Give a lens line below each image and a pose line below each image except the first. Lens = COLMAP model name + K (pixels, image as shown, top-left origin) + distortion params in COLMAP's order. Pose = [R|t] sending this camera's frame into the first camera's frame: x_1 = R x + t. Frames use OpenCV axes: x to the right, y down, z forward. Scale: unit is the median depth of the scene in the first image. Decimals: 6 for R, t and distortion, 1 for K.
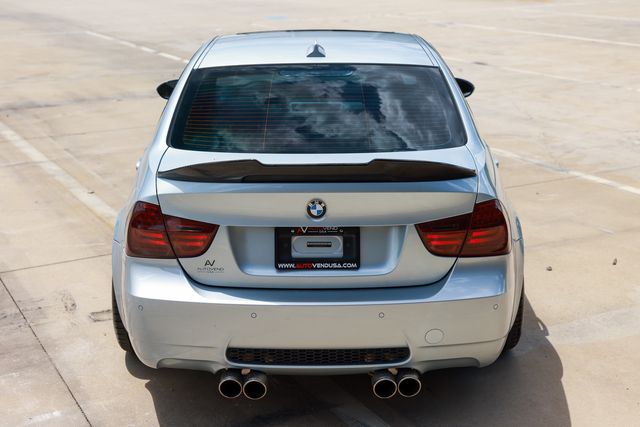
lens RADIAL K [[930.3, 0, 291.8], [0, 930.3, 220.1], [0, 0, 1]] dist [0.022681, 0.000000]
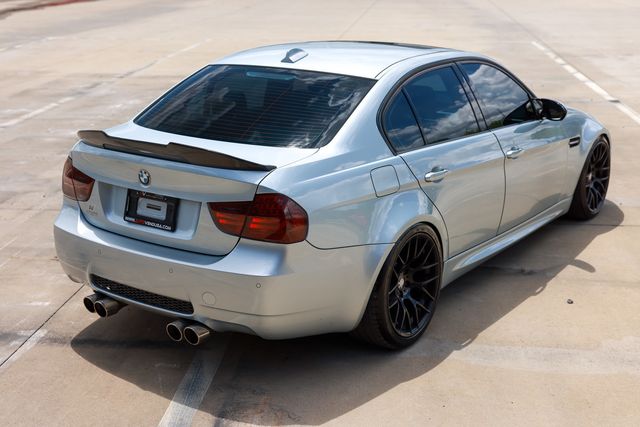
lens RADIAL K [[872.5, 0, 316.8], [0, 872.5, 212.6], [0, 0, 1]] dist [0.083760, 0.000000]
pose [[0.830546, 0.163830, -0.532309, 0.838407], [-0.165960, 0.985139, 0.044256, -0.054898], [0.531649, 0.051585, 0.845393, 0.124306]]
